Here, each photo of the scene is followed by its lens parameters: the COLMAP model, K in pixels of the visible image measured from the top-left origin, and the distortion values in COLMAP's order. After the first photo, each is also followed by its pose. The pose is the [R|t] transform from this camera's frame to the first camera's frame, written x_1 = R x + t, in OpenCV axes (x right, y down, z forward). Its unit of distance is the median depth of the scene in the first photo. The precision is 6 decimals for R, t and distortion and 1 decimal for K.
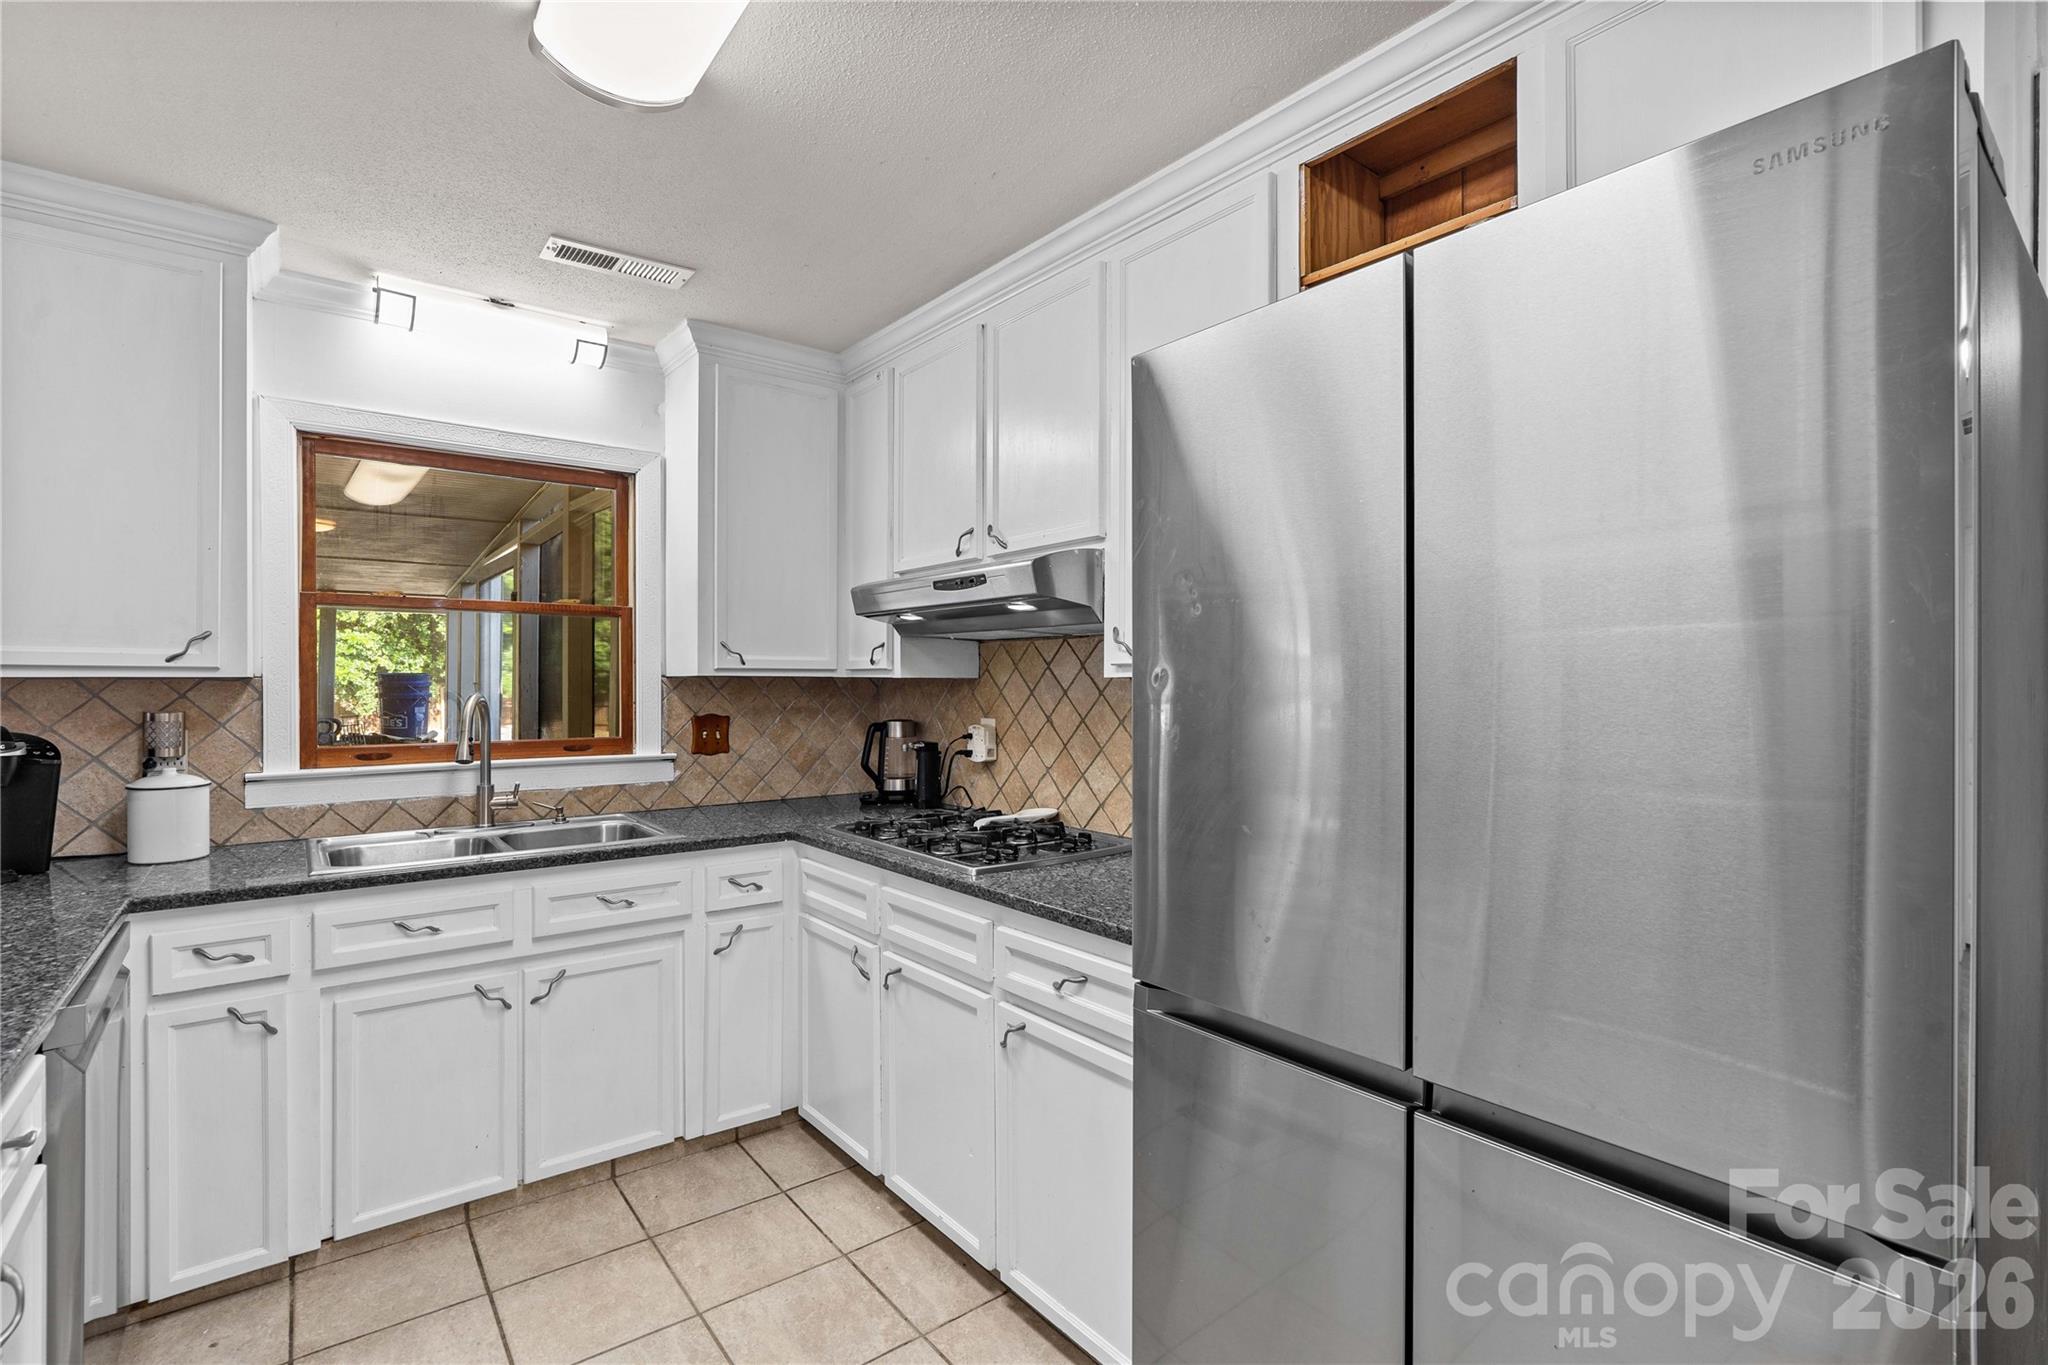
lens RADIAL K [[949.2, 0, 1035.7], [0, 949.2, 683.7], [0, 0, 1]] dist [-0.015144, 0.006662]
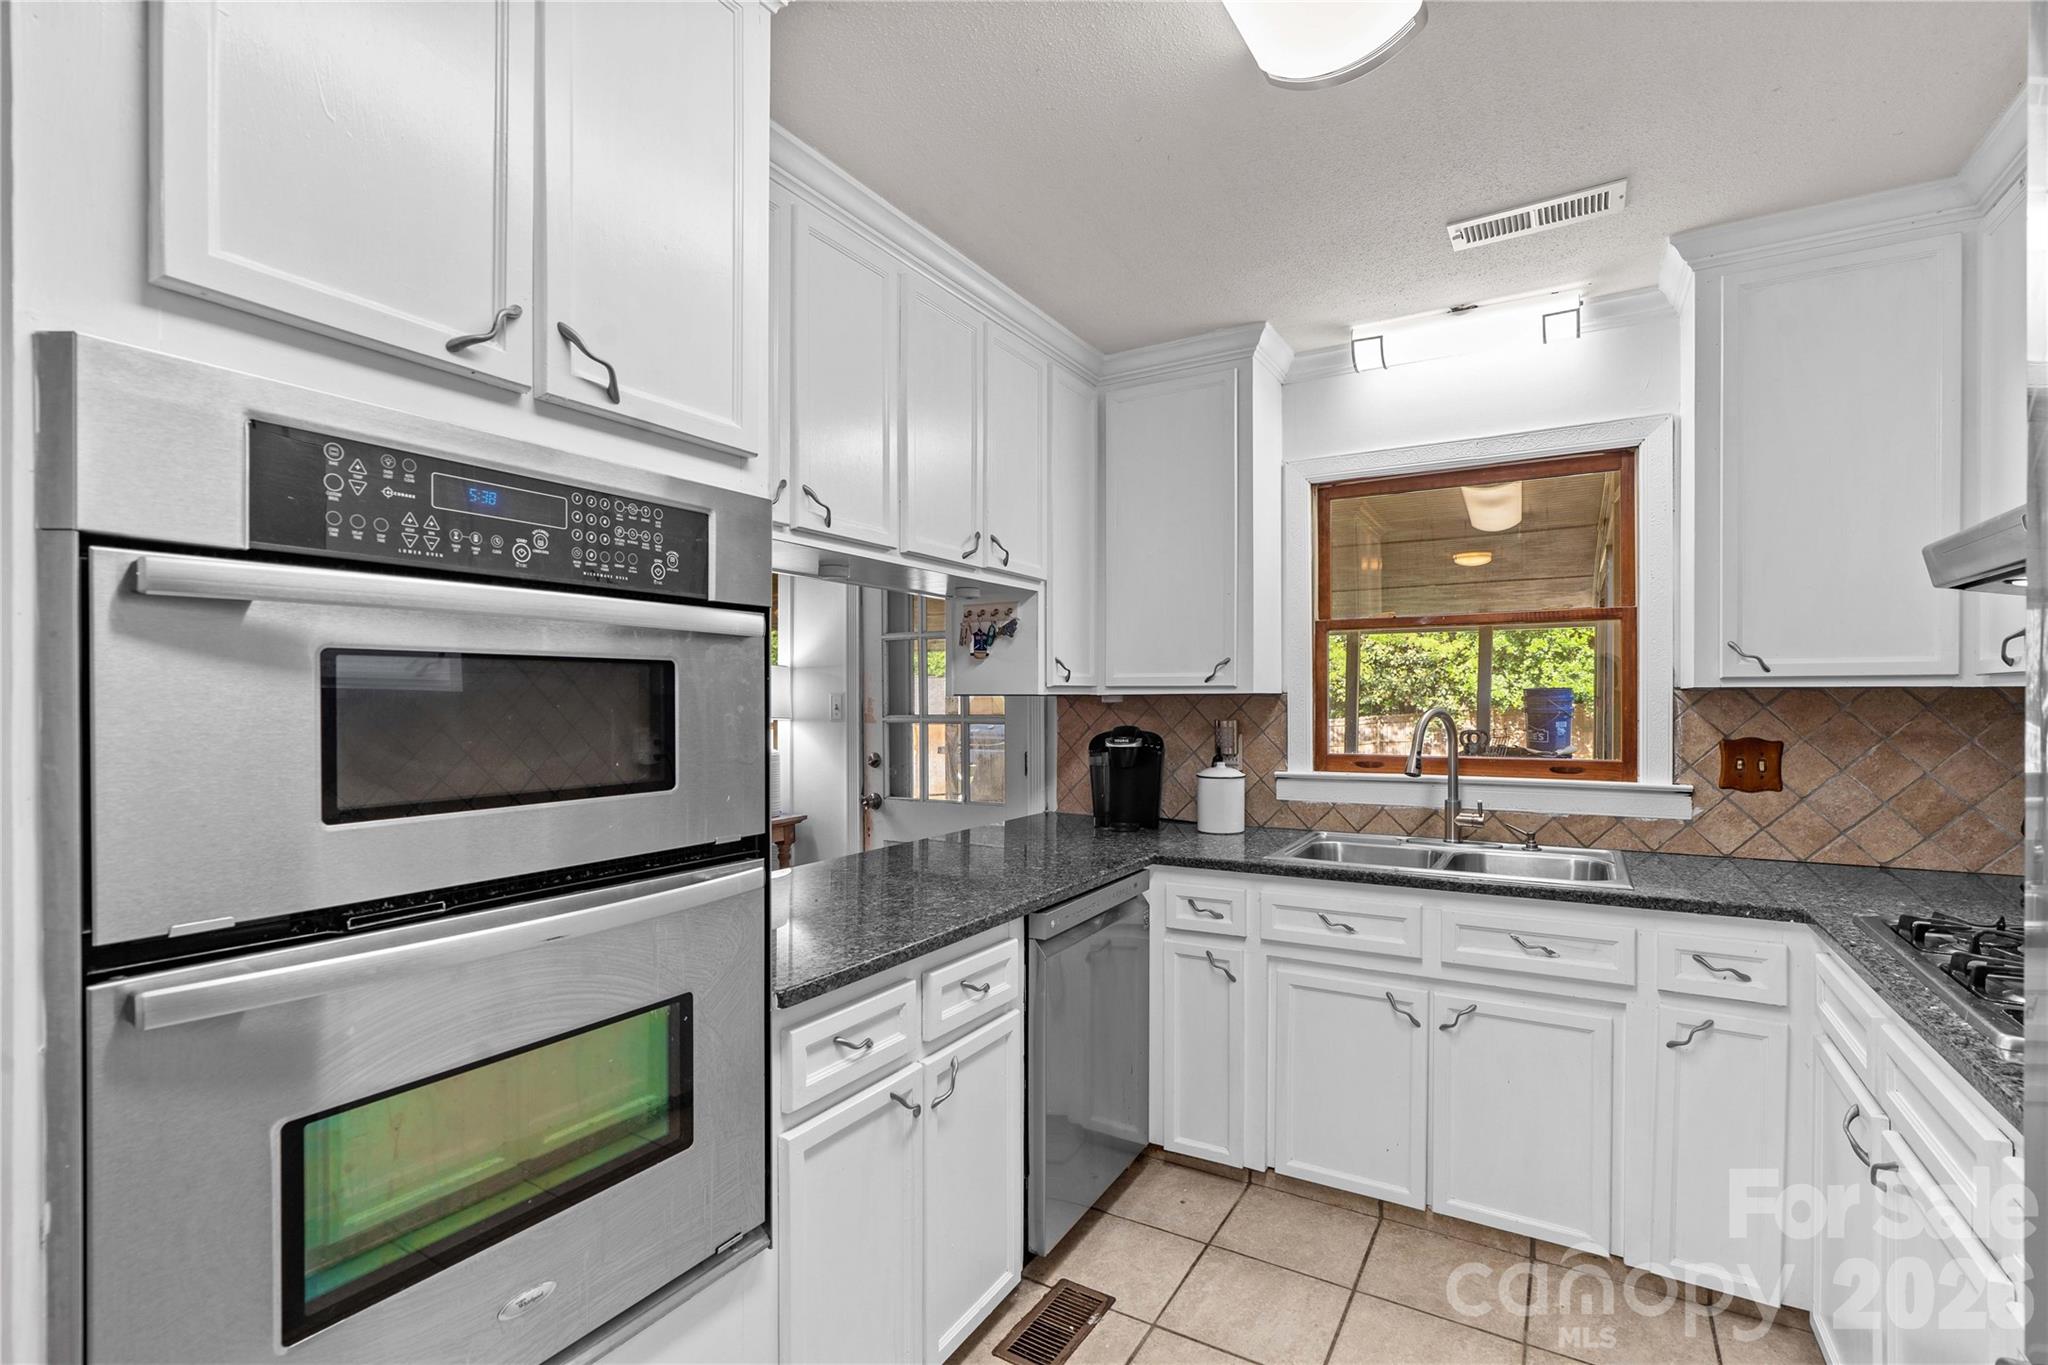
lens RADIAL K [[949.2, 0, 998.1], [0, 949.2, 703.1], [0, 0, 1]] dist [-0.015144, 0.006662]
pose [[0.341596, 0.002502, -0.939844, 0.202093], [0.001140, 0.999995, 0.003076, 0.001575], [0.939846, -0.002122, 0.341591, 0.226241]]
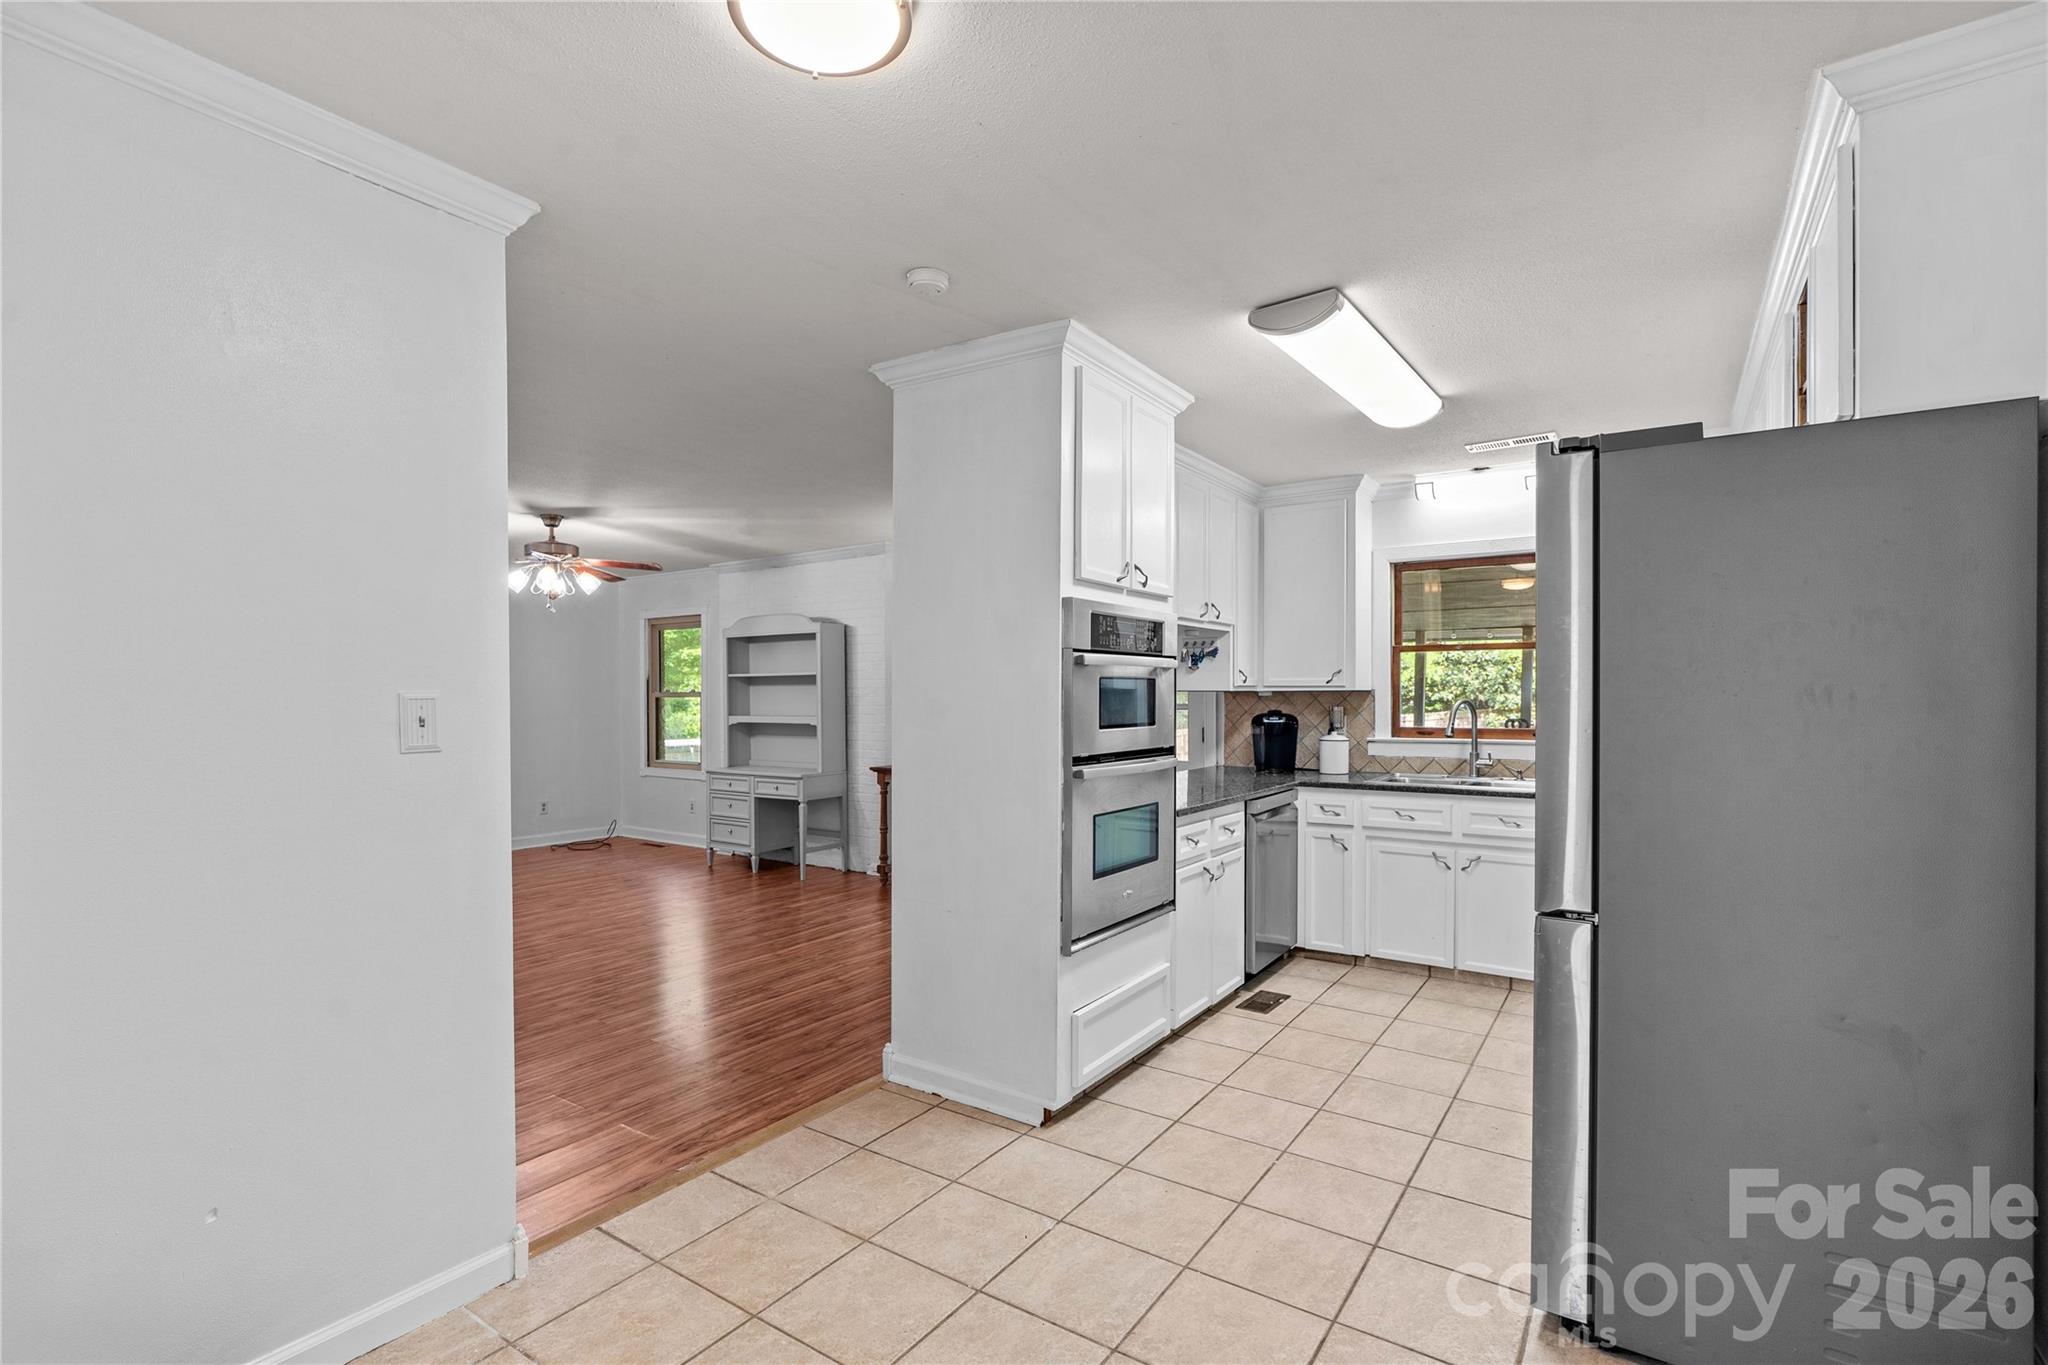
lens RADIAL K [[949.2, 0, 1006.0], [0, 949.2, 700.9], [0, 0, 1]] dist [-0.015144, 0.006662]
pose [[0.286226, 0.005218, -0.958148, 0.876341], [-0.000410, 0.999986, 0.005323, 0.005450], [0.958162, -0.001131, 0.286224, -0.326560]]
